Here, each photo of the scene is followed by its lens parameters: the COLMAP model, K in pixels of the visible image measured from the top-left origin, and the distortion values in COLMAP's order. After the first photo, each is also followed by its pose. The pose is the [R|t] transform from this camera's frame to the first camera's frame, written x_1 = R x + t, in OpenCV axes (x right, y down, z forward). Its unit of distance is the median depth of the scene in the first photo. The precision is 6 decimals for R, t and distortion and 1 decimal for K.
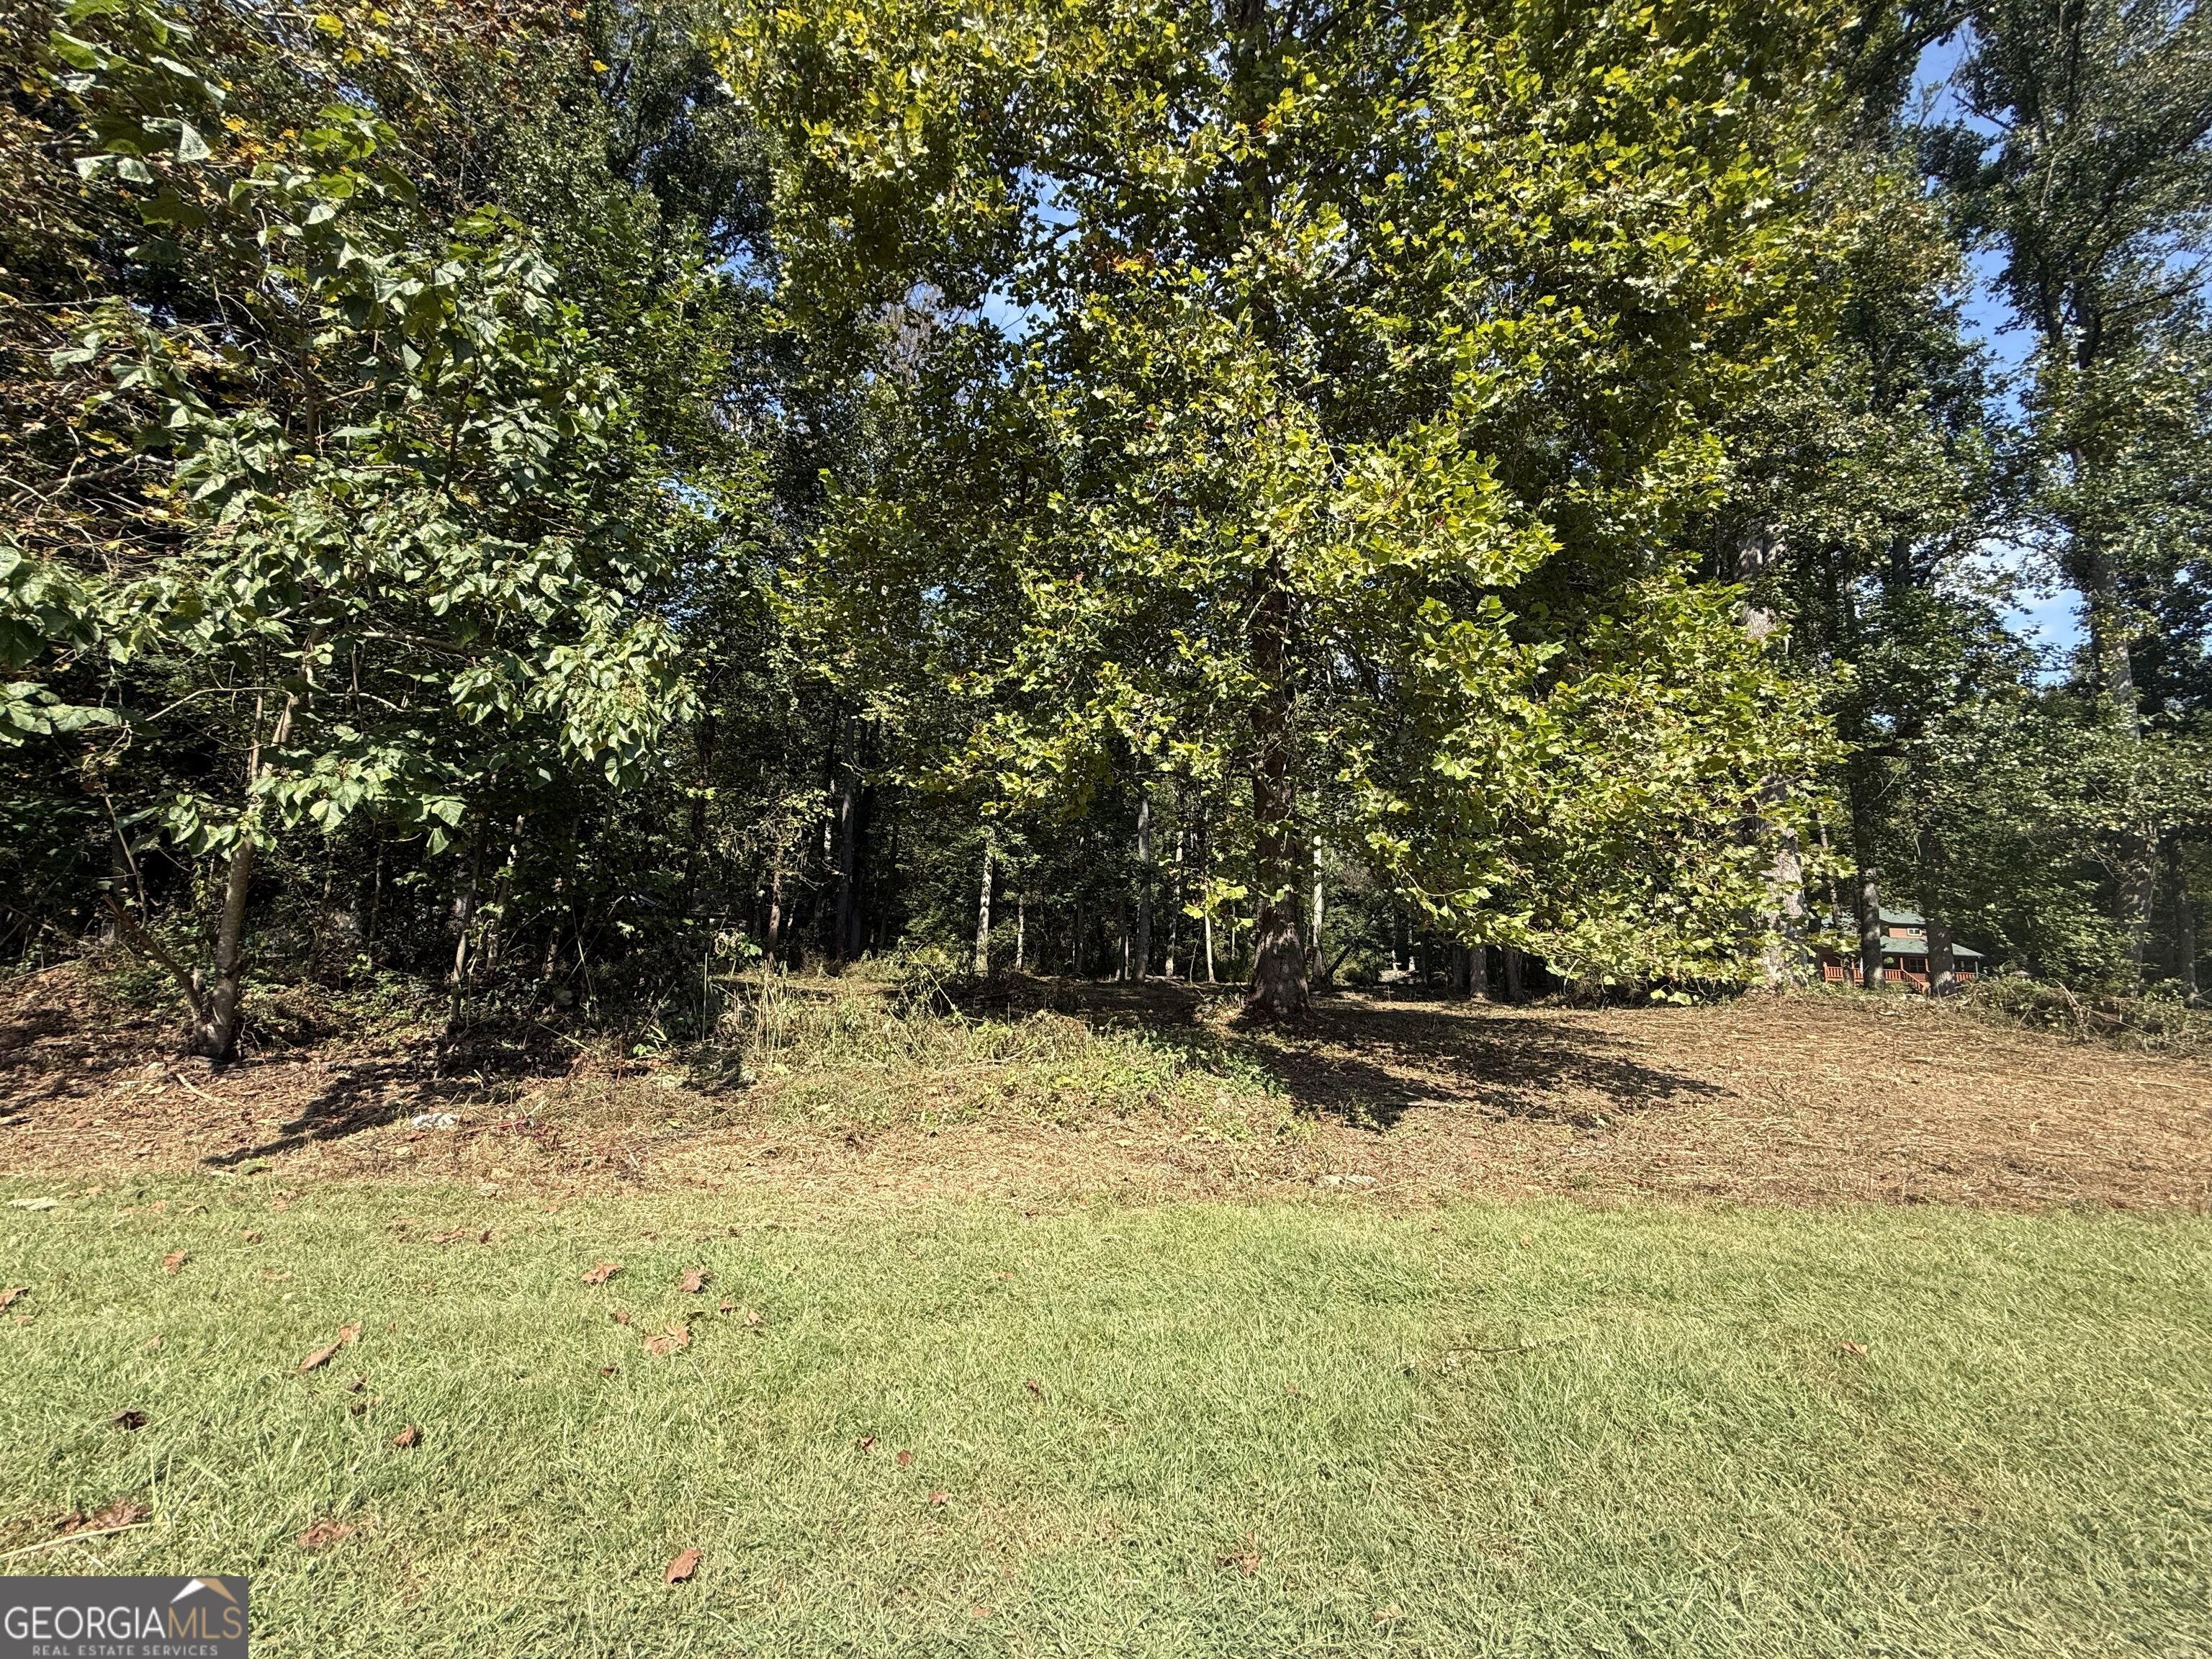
lens RADIAL K [[888.9, 0, 1106.0], [0, 888.9, 829.5], [0, 0, 1]] dist [-0.000007, -0.000002]
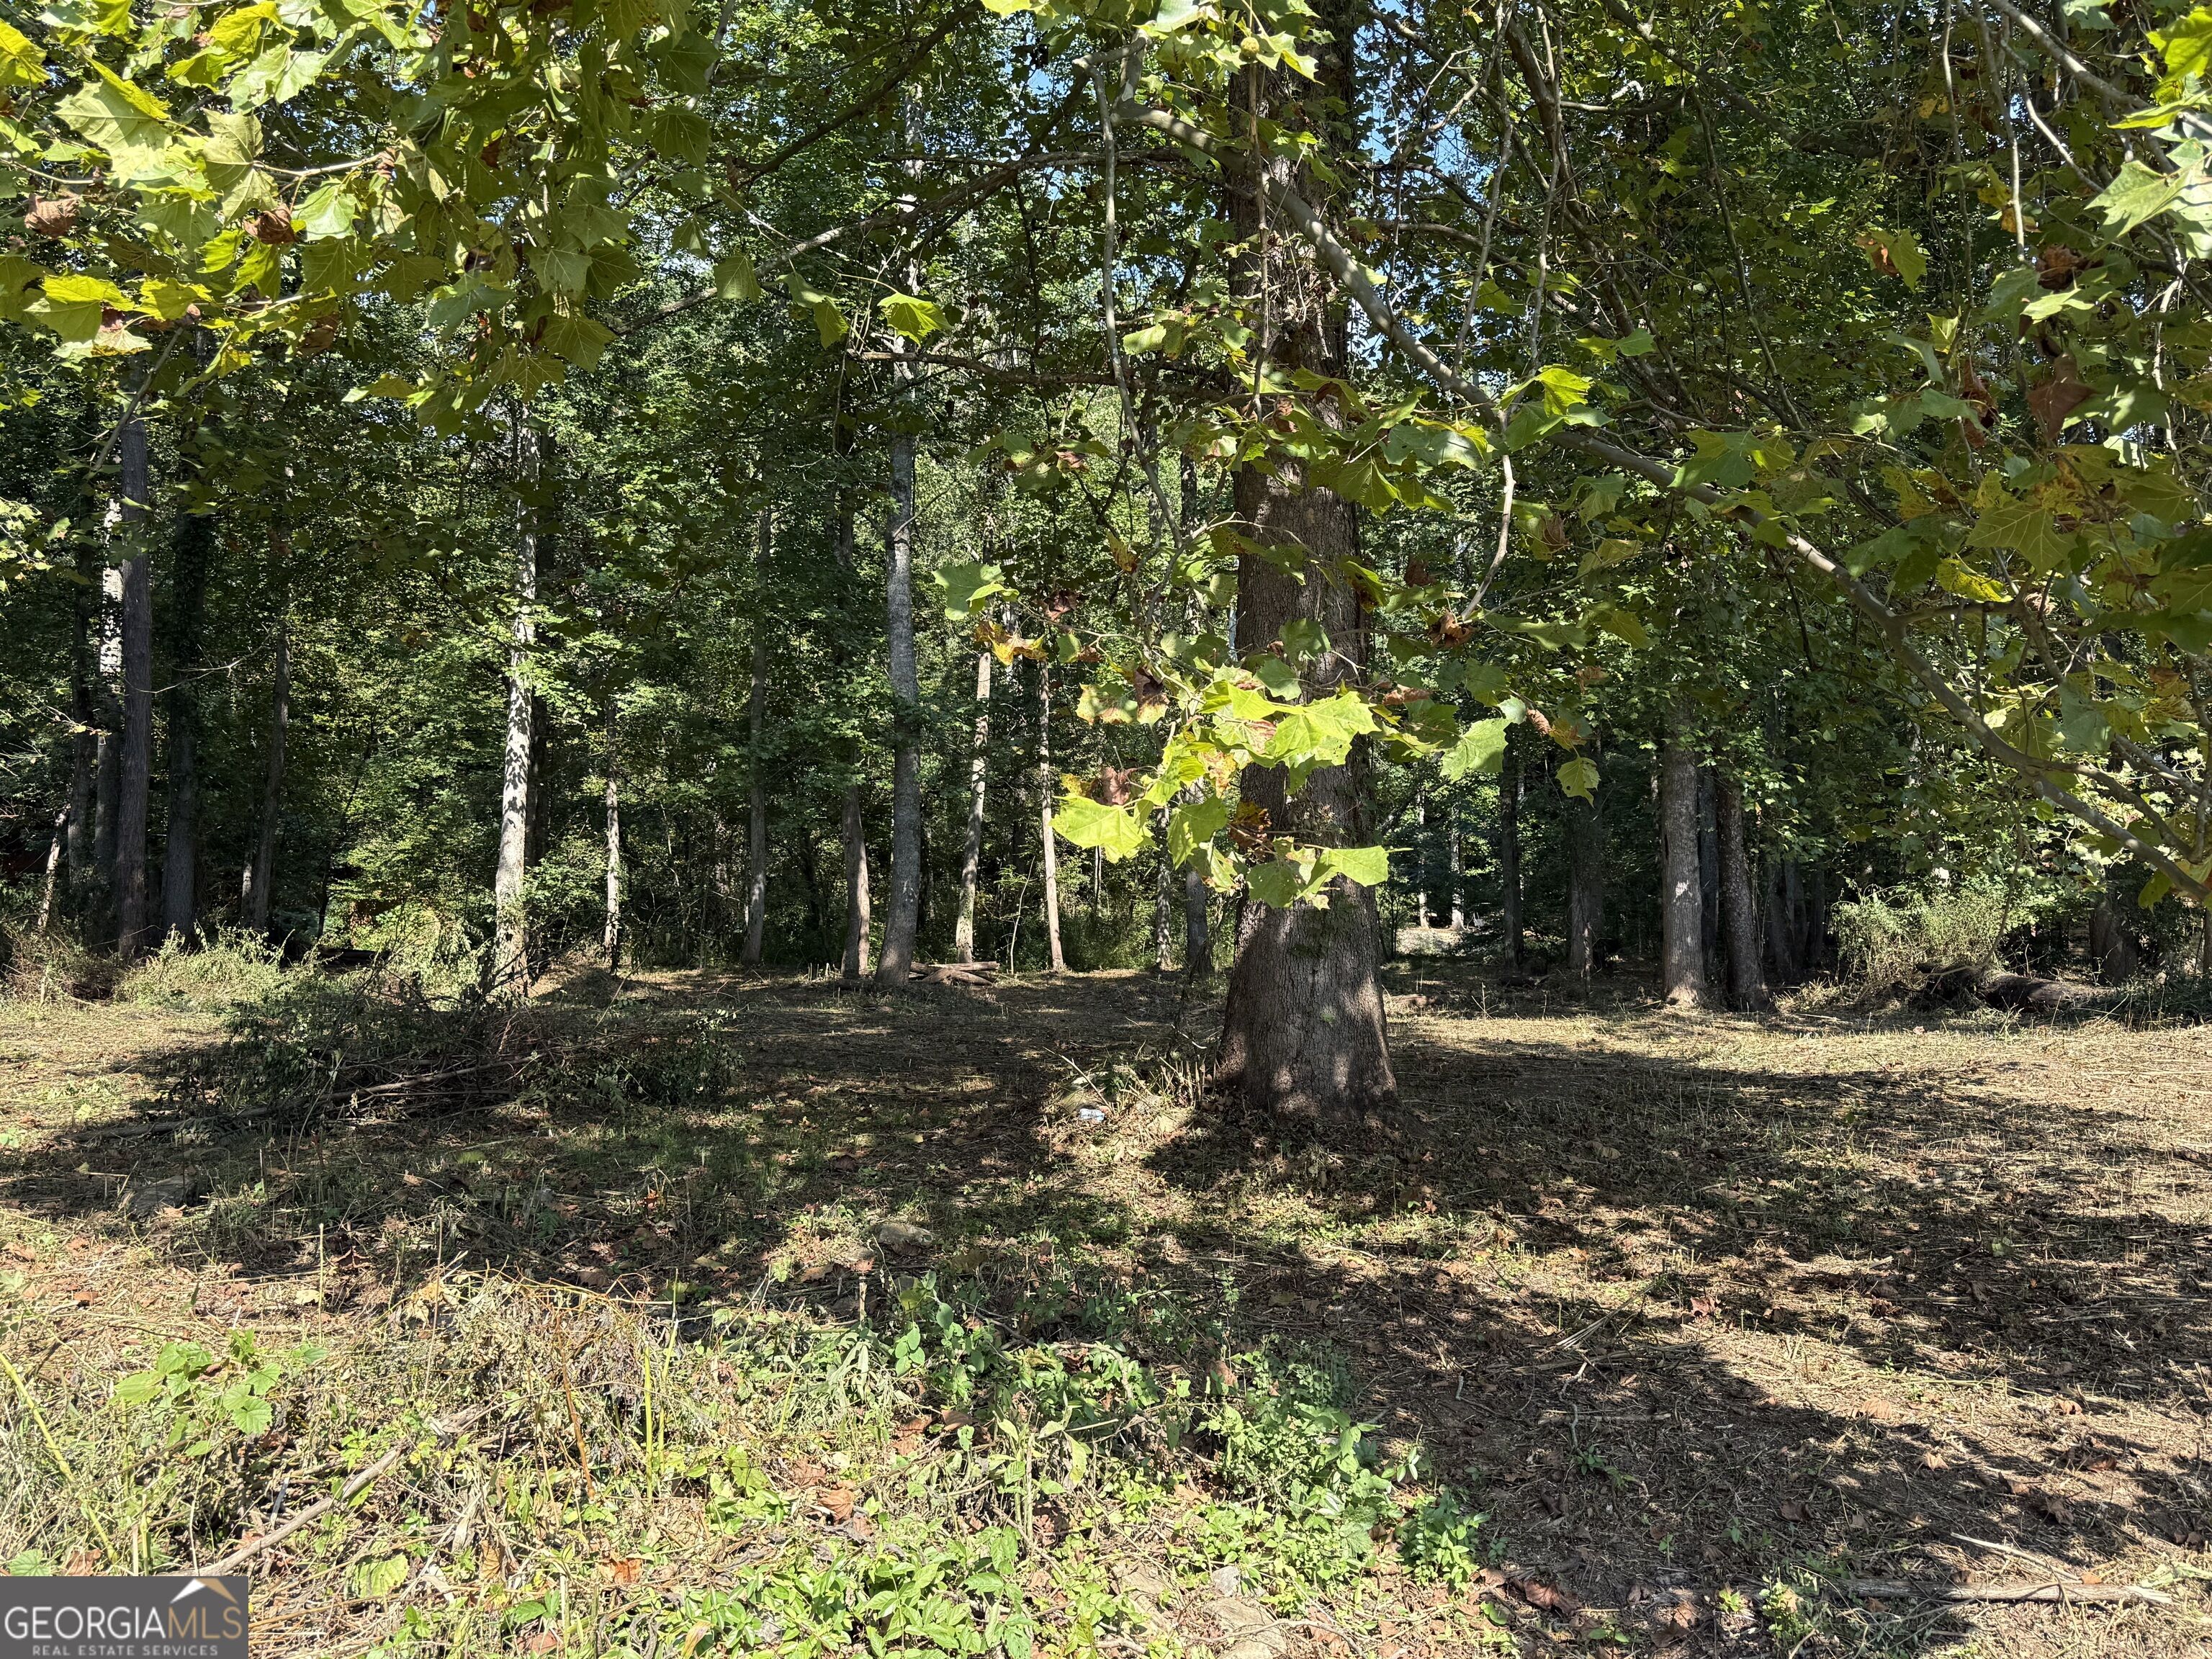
lens RADIAL K [[1808.2, 0, 1106.0], [0, 1808.2, 829.5], [0, 0, 1]] dist [-0.000829, -0.000182]
pose [[0.988635, -0.015483, 0.149536, 0.009181], [0.000425, 0.994967, 0.100205, 0.011667], [-0.150335, -0.099003, 0.983666, 0.135277]]
